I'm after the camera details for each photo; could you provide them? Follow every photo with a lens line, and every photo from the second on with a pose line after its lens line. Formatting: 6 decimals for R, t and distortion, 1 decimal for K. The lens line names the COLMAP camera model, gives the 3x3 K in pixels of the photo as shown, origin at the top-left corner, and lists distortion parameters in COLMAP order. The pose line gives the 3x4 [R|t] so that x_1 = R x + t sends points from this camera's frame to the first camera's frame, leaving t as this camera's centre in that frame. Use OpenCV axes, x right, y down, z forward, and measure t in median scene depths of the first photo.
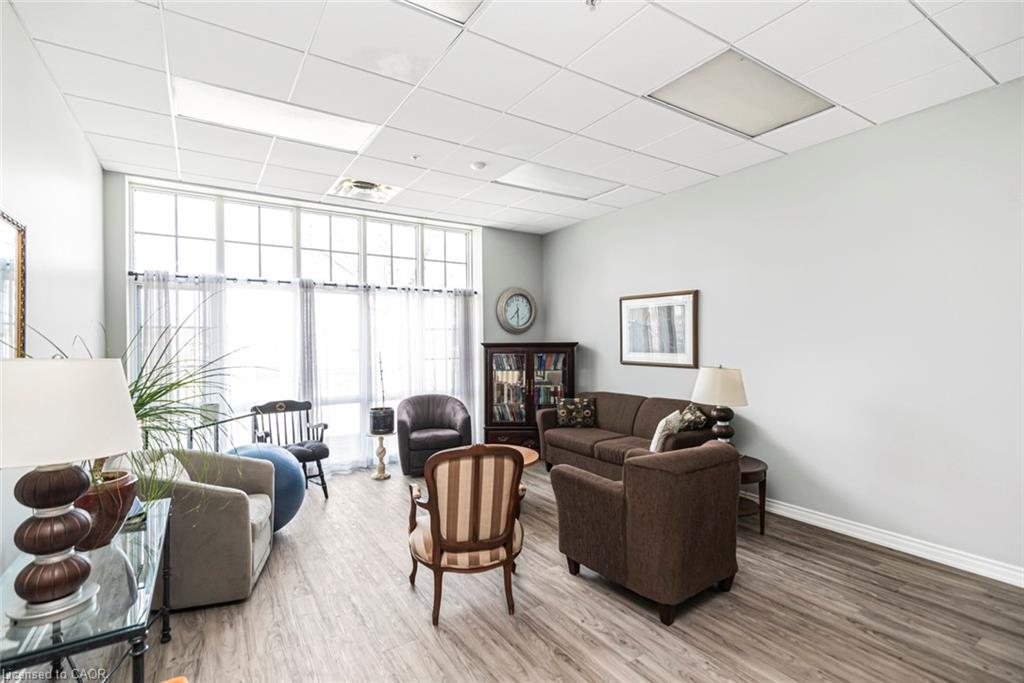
lens RADIAL K [[476.7, 0, 511.8], [0, 476.7, 338.8], [0, 0, 1]] dist [0.017385, 0.000005]
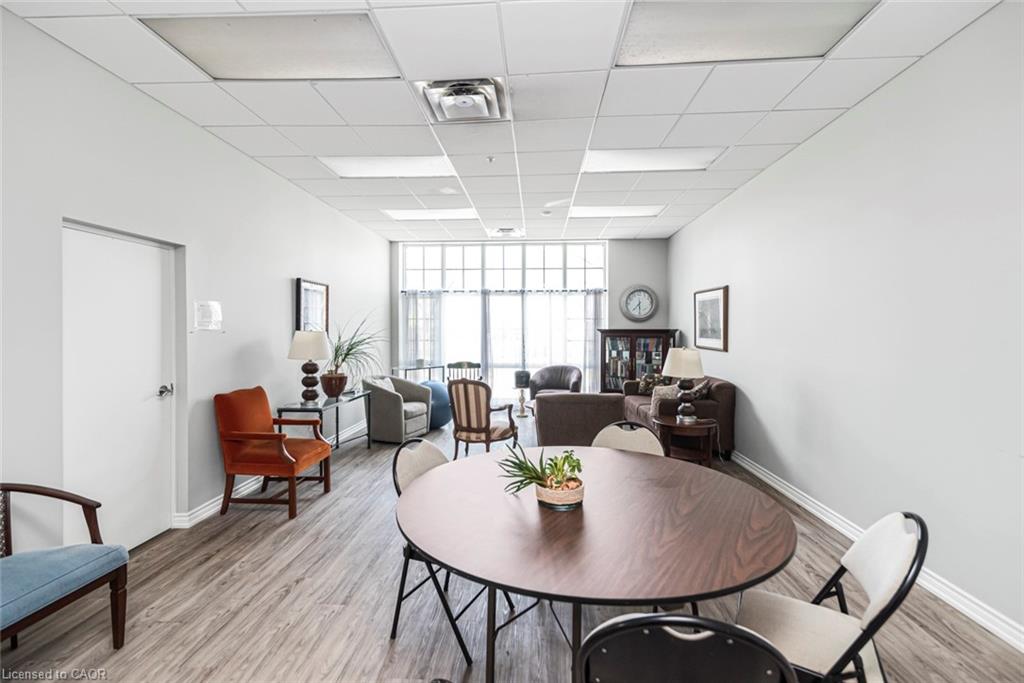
lens RADIAL K [[476.7, 0, 515.3], [0, 476.7, 341.7], [0, 0, 1]] dist [0.017385, 0.000005]
pose [[0.801215, 0.024592, -0.597871, 0.614236], [-0.002554, 0.999287, 0.037681, -0.006318], [0.598371, -0.028664, 0.800706, -0.231708]]
